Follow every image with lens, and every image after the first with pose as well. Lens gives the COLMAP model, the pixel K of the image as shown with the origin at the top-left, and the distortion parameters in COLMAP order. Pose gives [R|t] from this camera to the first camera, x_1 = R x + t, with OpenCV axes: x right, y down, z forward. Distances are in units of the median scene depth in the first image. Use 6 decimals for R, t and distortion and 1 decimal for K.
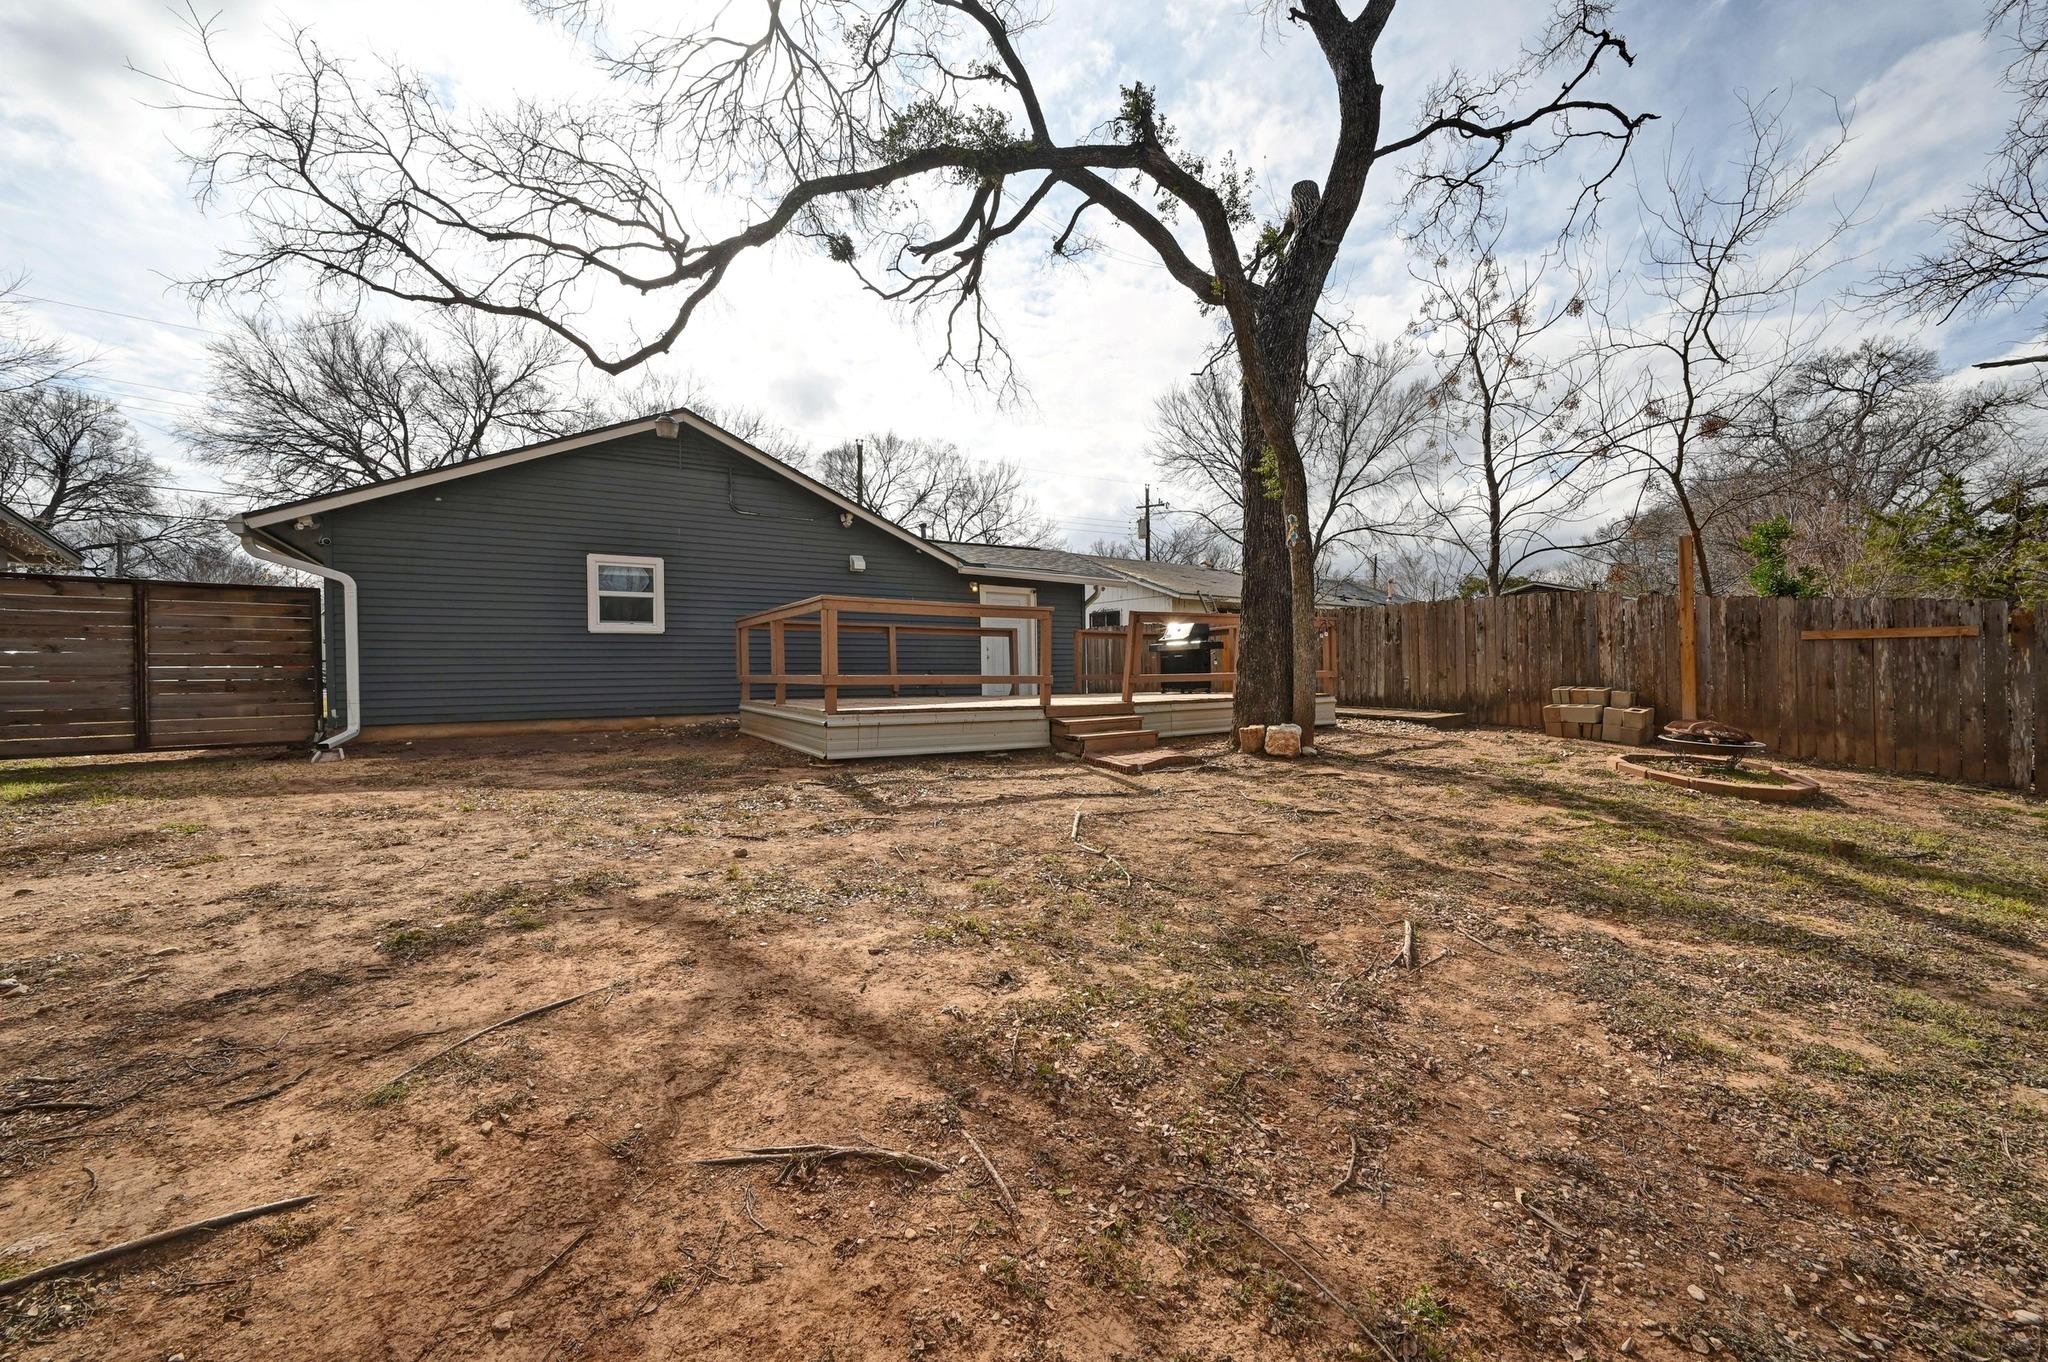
lens RADIAL K [[814.0, 0, 1025.8], [0, 814.0, 678.8], [0, 0, 1]] dist [-0.000176, 0.000048]
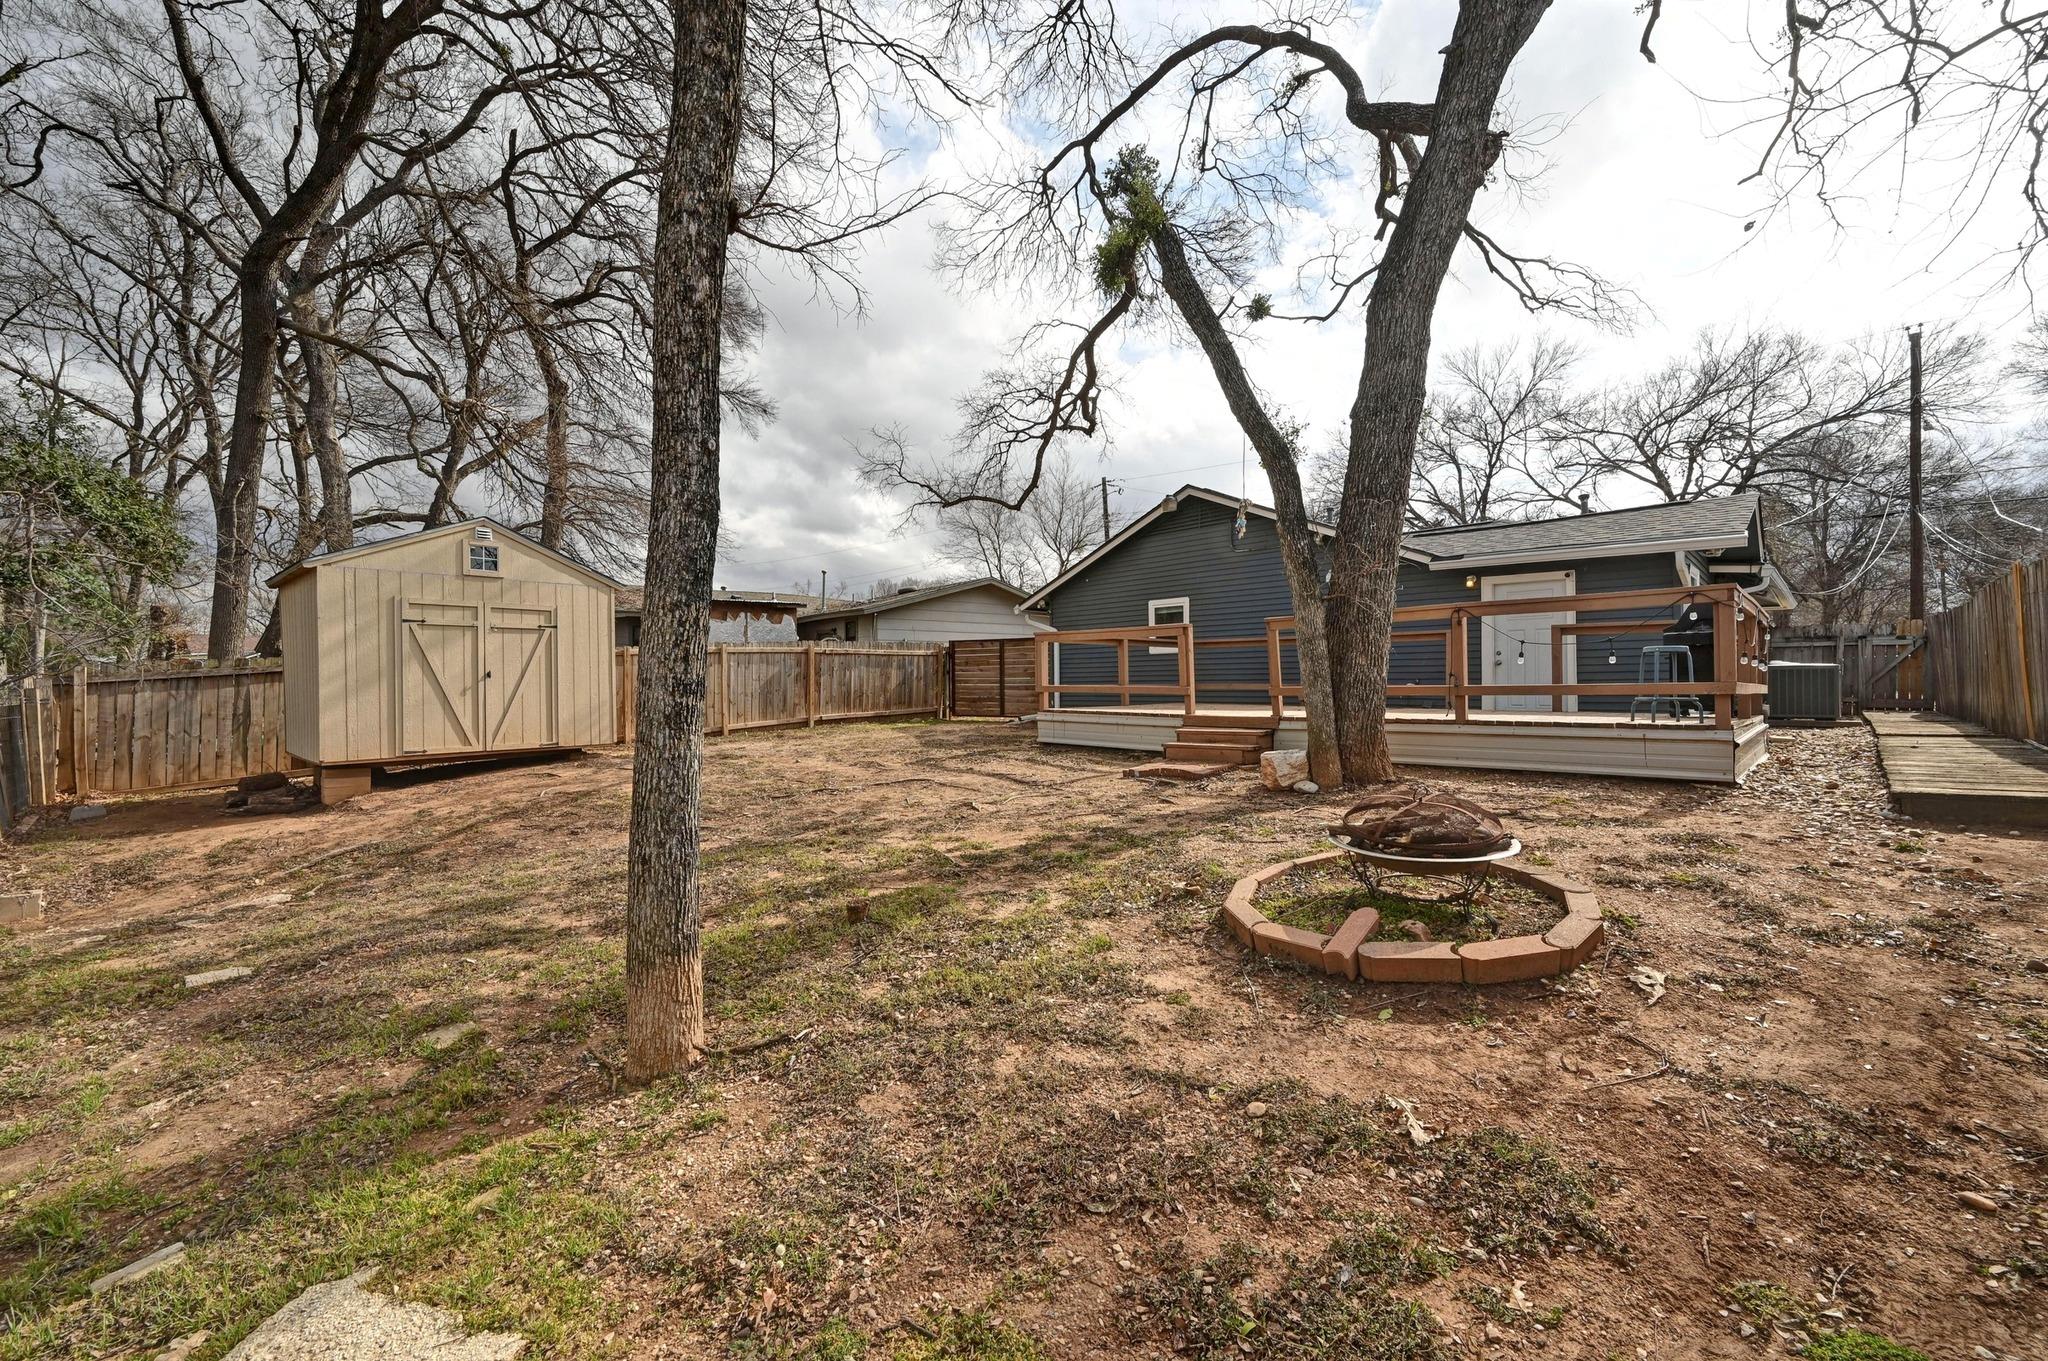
lens RADIAL K [[814.0, 0, 1038.2], [0, 814.0, 681.5], [0, 0, 1]] dist [-0.000176, 0.000048]
pose [[0.236177, 0.003998, -0.971702, 0.663401], [-0.001841, 0.999992, 0.003667, -0.010118], [0.971708, 0.000923, 0.236183, 0.356719]]
